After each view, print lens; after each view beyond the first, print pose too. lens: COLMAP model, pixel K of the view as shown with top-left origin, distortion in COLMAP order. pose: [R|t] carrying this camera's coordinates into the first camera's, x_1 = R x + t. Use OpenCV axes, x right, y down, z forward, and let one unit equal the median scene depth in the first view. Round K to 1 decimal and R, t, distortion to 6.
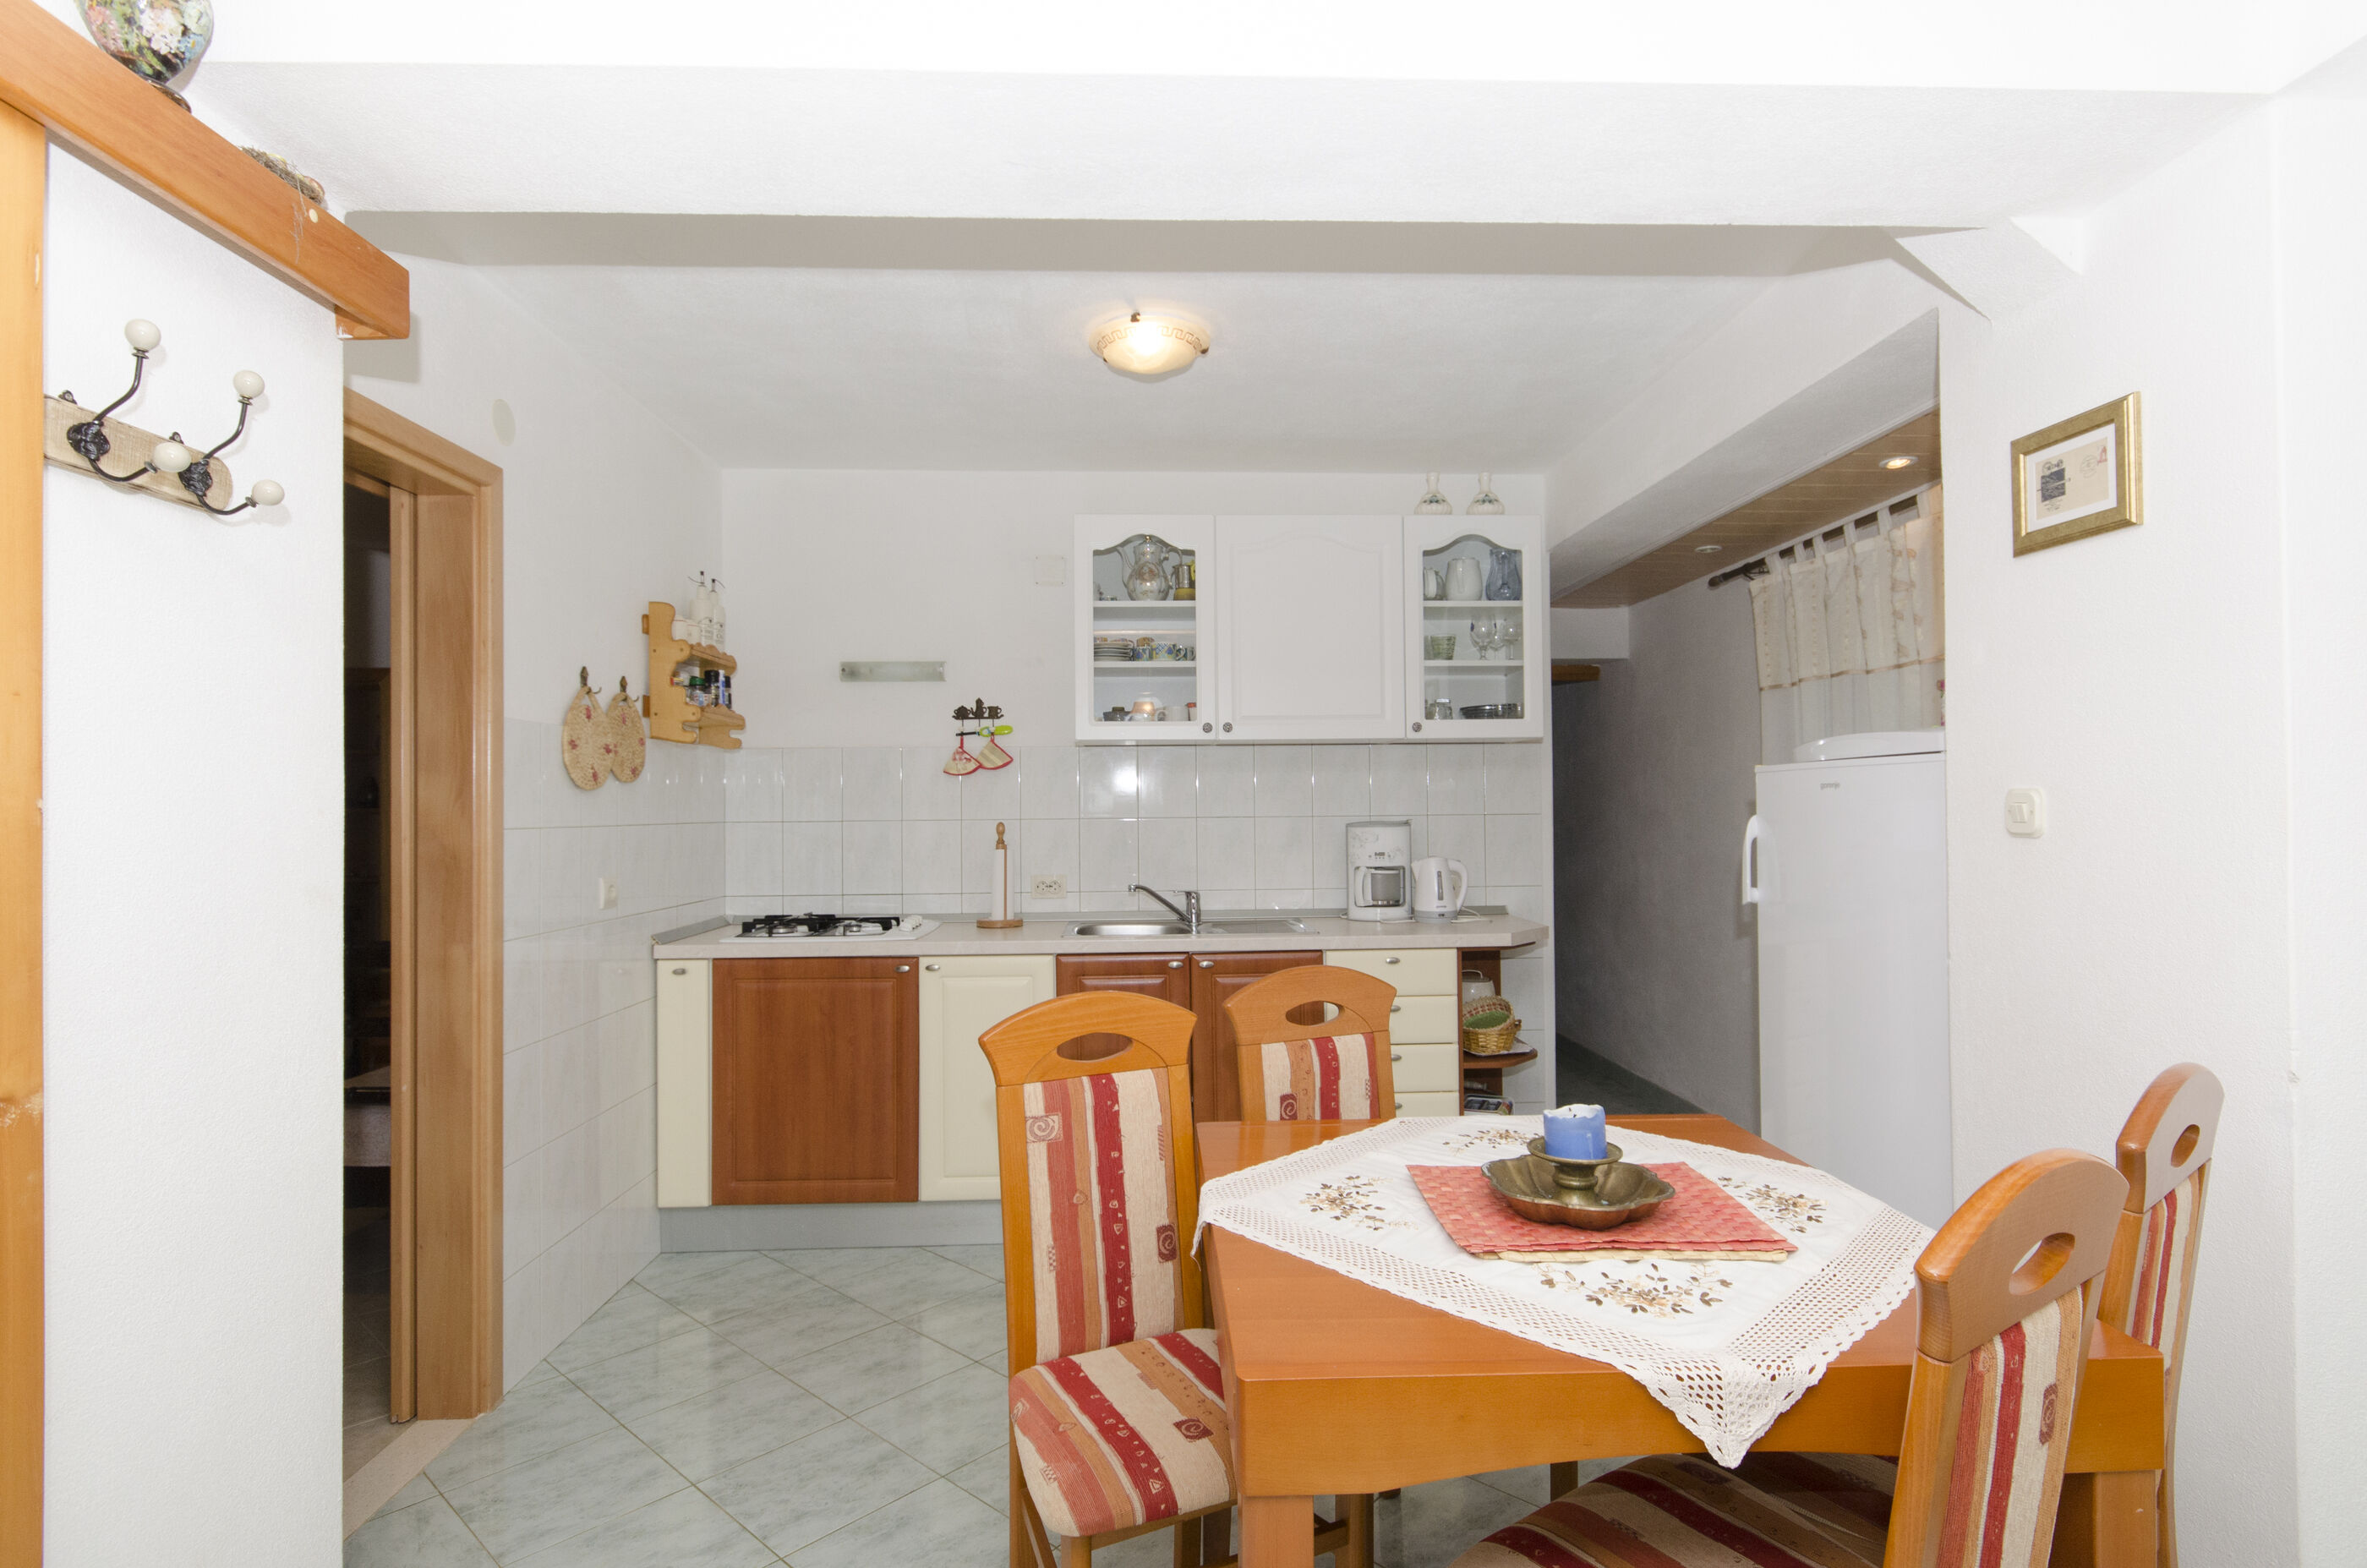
lens RADIAL K [[1188.4, 0, 1183.5], [0, 1188.4, 784.0], [0, 0, 1]] dist [-0.003621, -0.001505]
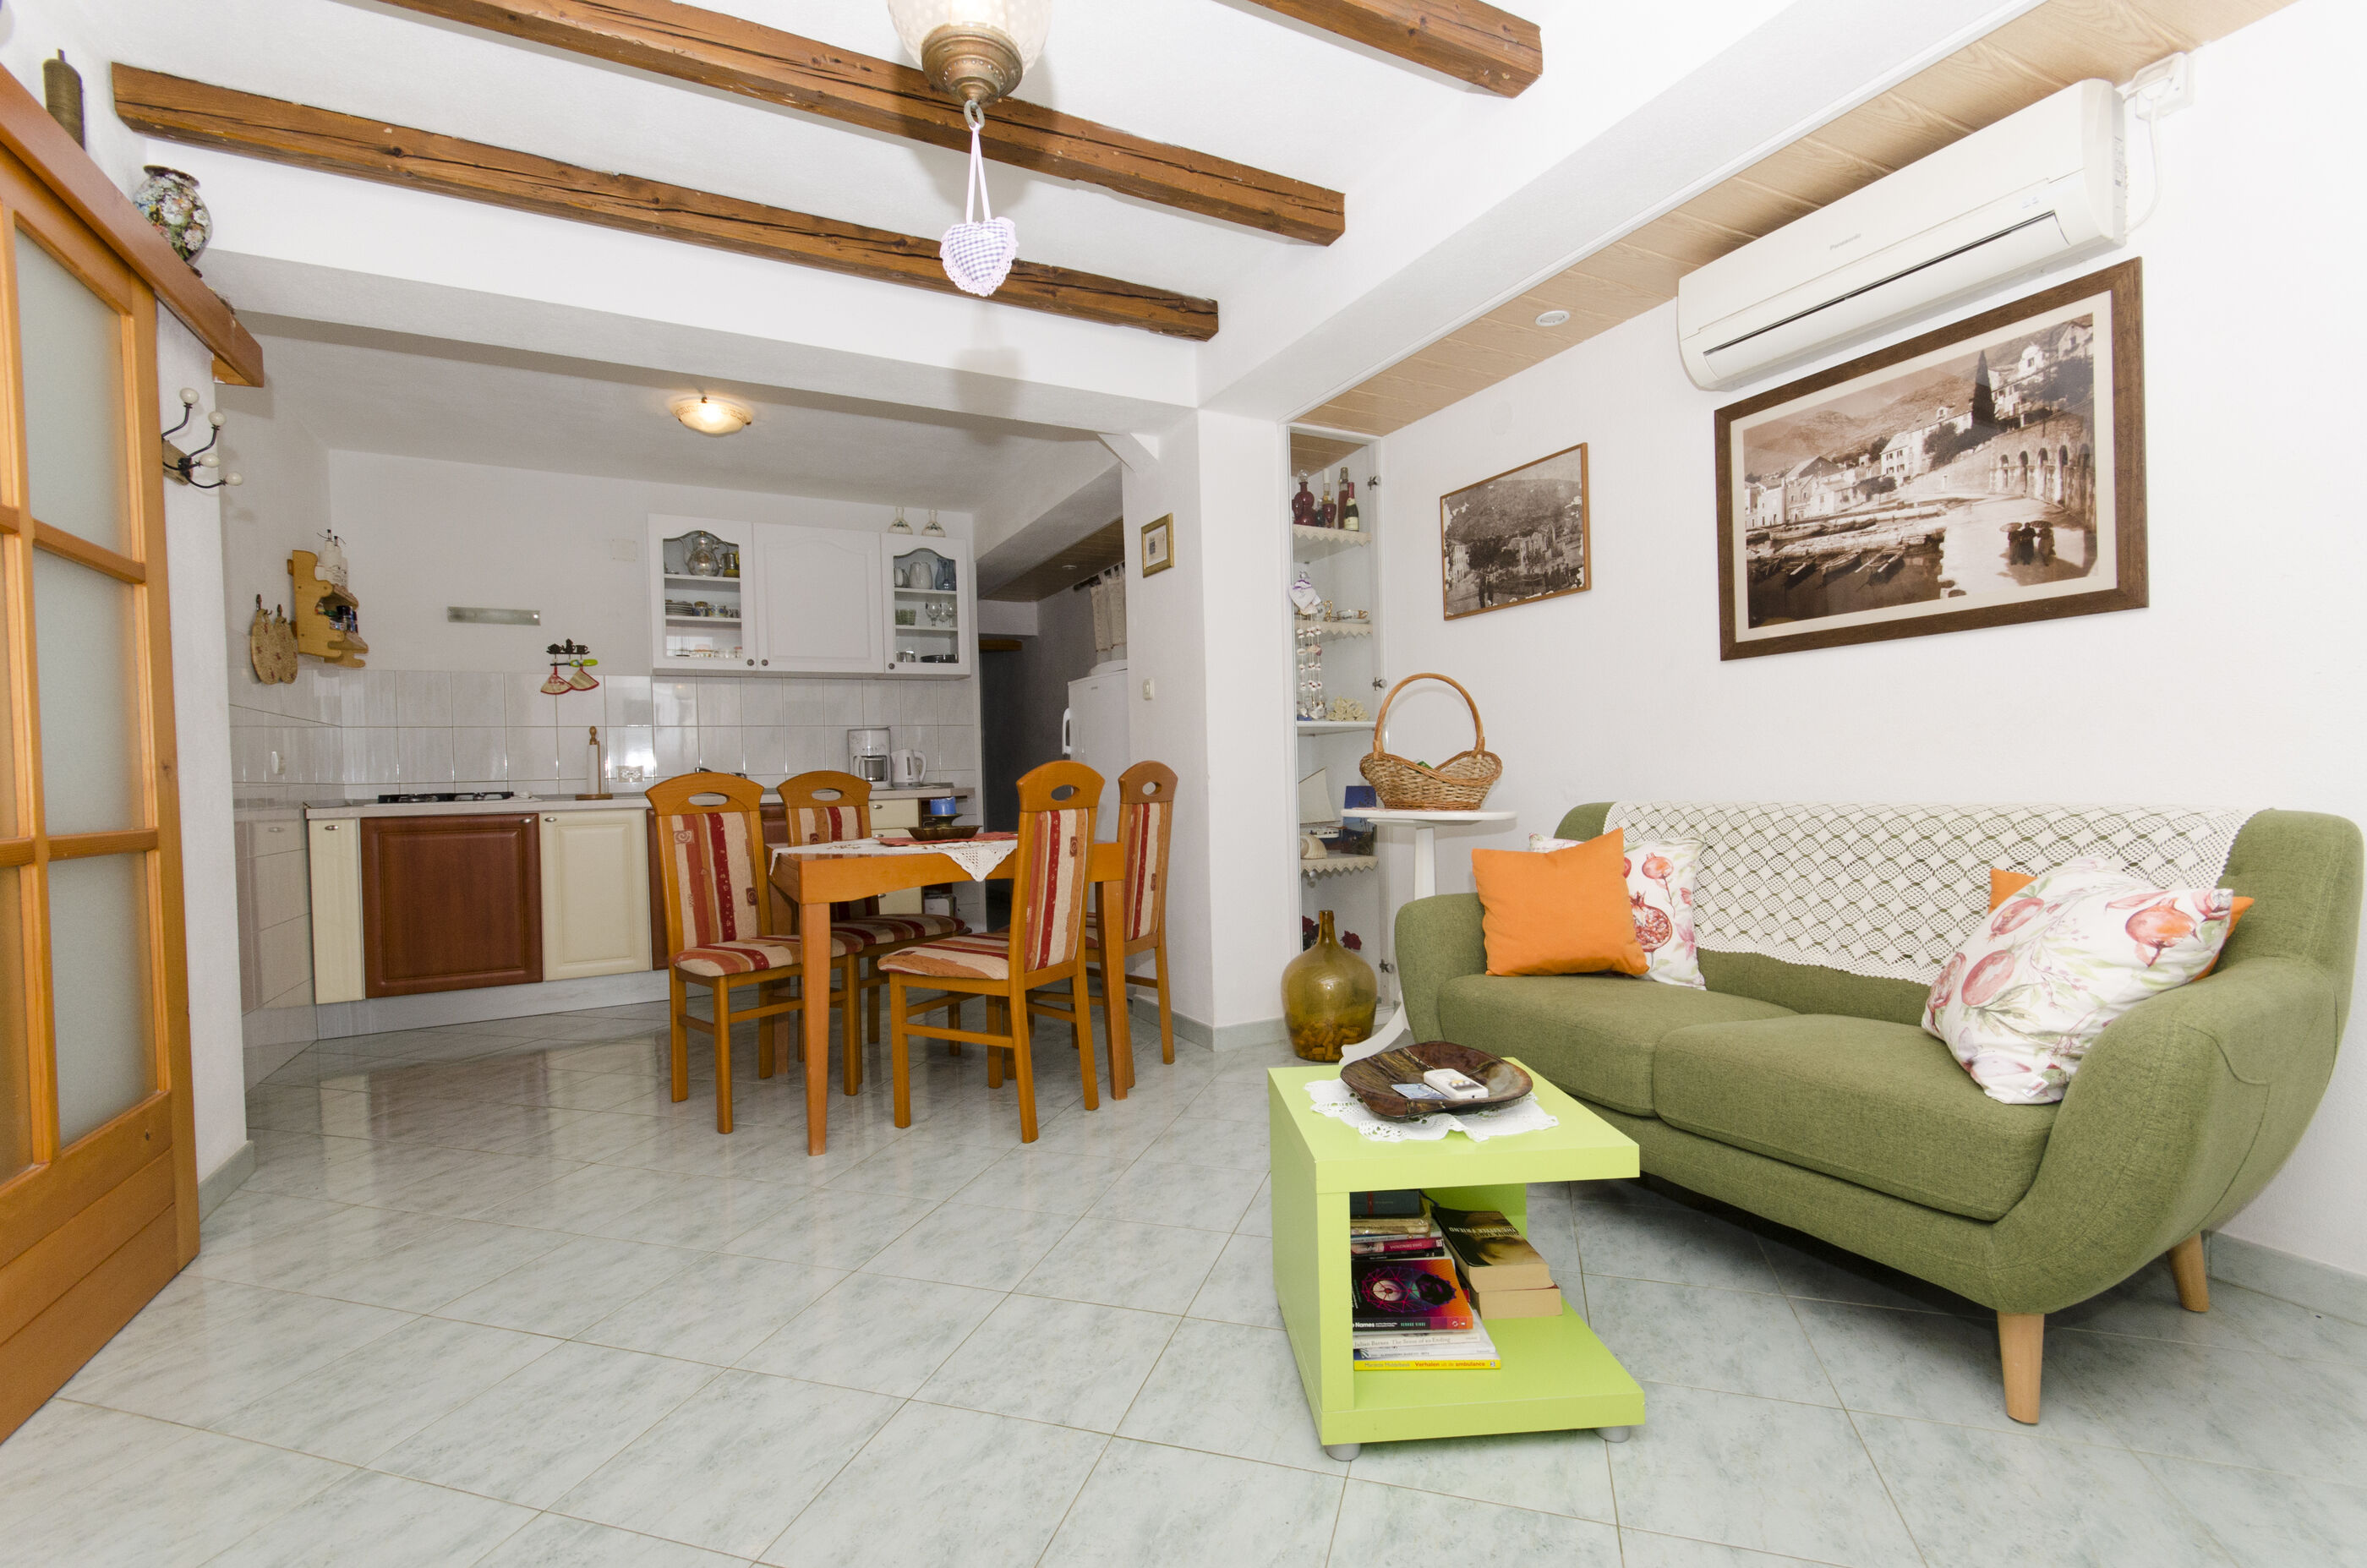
lens RADIAL K [[1032.5, 0, 1183.5], [0, 1032.5, 784.0], [0, 0, 1]] dist [0.011743, 0.000229]
pose [[0.903350, -0.021259, 0.428377, -0.073325], [0.011611, 0.999617, 0.025123, 0.120378], [-0.428747, -0.017722, 0.903251, -0.647005]]
